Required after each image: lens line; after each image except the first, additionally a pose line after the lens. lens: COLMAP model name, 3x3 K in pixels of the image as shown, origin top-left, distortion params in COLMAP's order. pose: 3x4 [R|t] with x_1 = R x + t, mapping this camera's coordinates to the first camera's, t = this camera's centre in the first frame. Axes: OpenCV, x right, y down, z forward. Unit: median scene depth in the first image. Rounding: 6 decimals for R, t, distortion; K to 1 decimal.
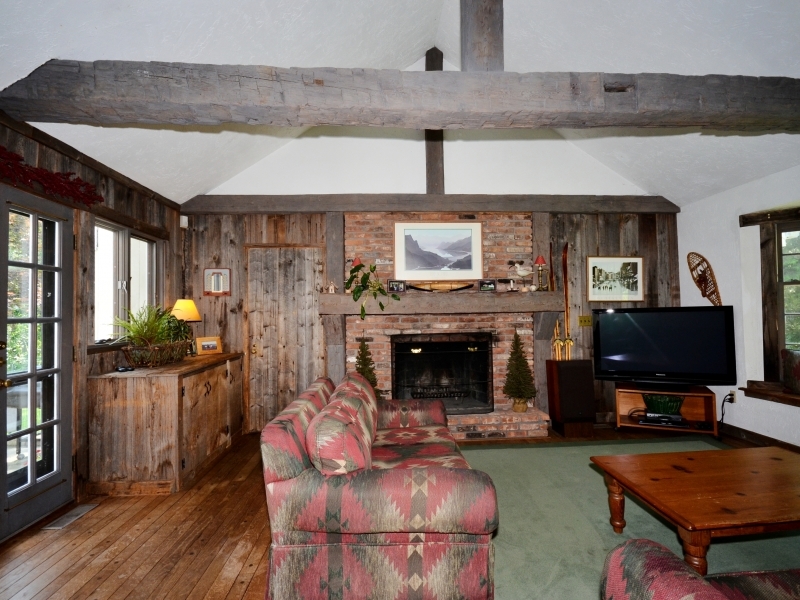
lens RADIAL K [[412.5, 0, 400.0], [0, 412.5, 300.0], [0, 0, 1]] dist [0.000941, 0.000486]
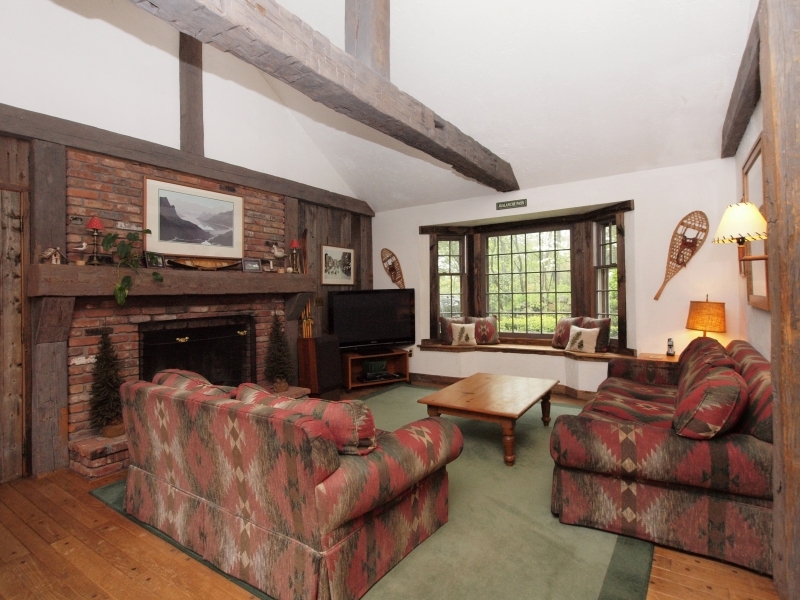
lens RADIAL K [[426.5, 0, 402.1], [0, 426.5, 294.0], [0, 0, 1]] dist [-0.002338, -0.000656]
pose [[0.602937, -0.000456, 0.797789, -0.354996], [-0.014524, 0.999828, 0.011548, 0.014117], [-0.797657, -0.018550, 0.602827, 0.128767]]
